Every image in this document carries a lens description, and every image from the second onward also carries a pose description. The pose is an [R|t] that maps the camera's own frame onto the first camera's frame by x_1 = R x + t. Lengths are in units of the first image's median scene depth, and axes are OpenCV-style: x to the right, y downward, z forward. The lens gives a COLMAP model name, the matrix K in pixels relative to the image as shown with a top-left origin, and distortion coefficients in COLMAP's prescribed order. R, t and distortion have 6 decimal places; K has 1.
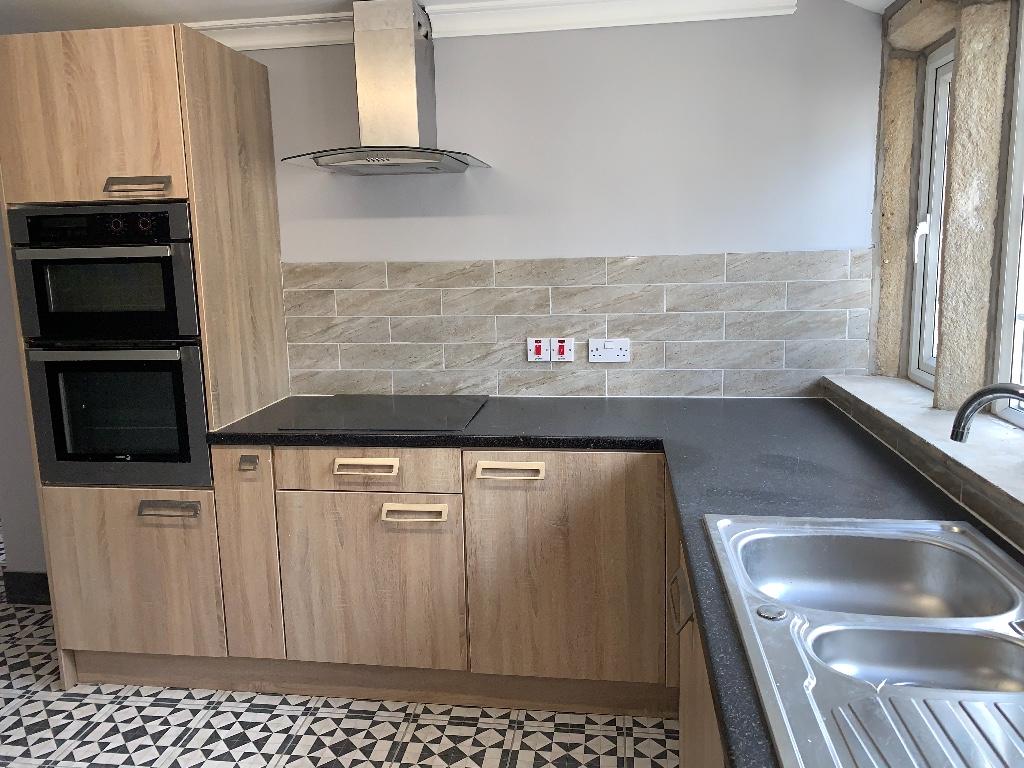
lens RADIAL K [[784.0, 0, 508.0], [0, 784.0, 376.0], [0, 0, 1]] dist [0.001409, -0.006241]
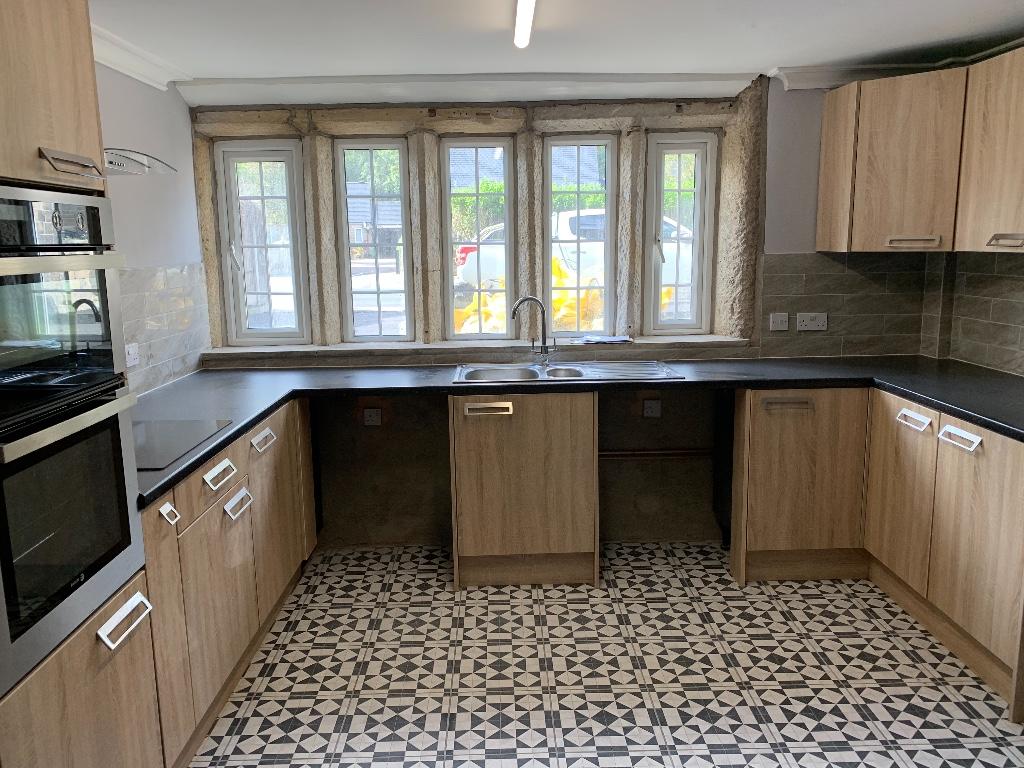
lens RADIAL K [[784.0, 0, 508.0], [0, 784.0, 376.0], [0, 0, 1]] dist [0.001409, -0.006241]
pose [[-0.150634, -0.137434, 0.978990, -1.176837], [0.174169, 0.971110, 0.163126, -0.105427], [-0.973126, 0.195082, -0.122345, 0.714721]]
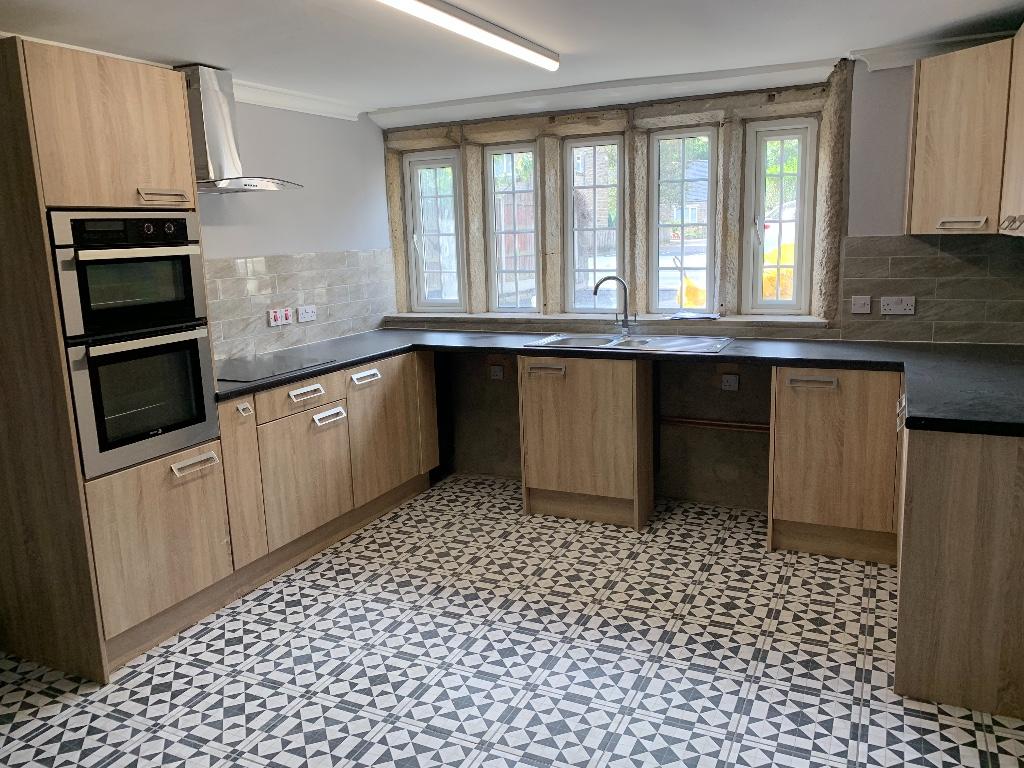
lens RADIAL K [[784.0, 0, 508.0], [0, 784.0, 376.0], [0, 0, 1]] dist [0.001409, -0.006241]
pose [[0.310263, -0.157284, 0.937549, -1.418965], [0.172648, 0.979141, 0.107127, -0.010377], [-0.934842, 0.128628, 0.330946, 0.134177]]
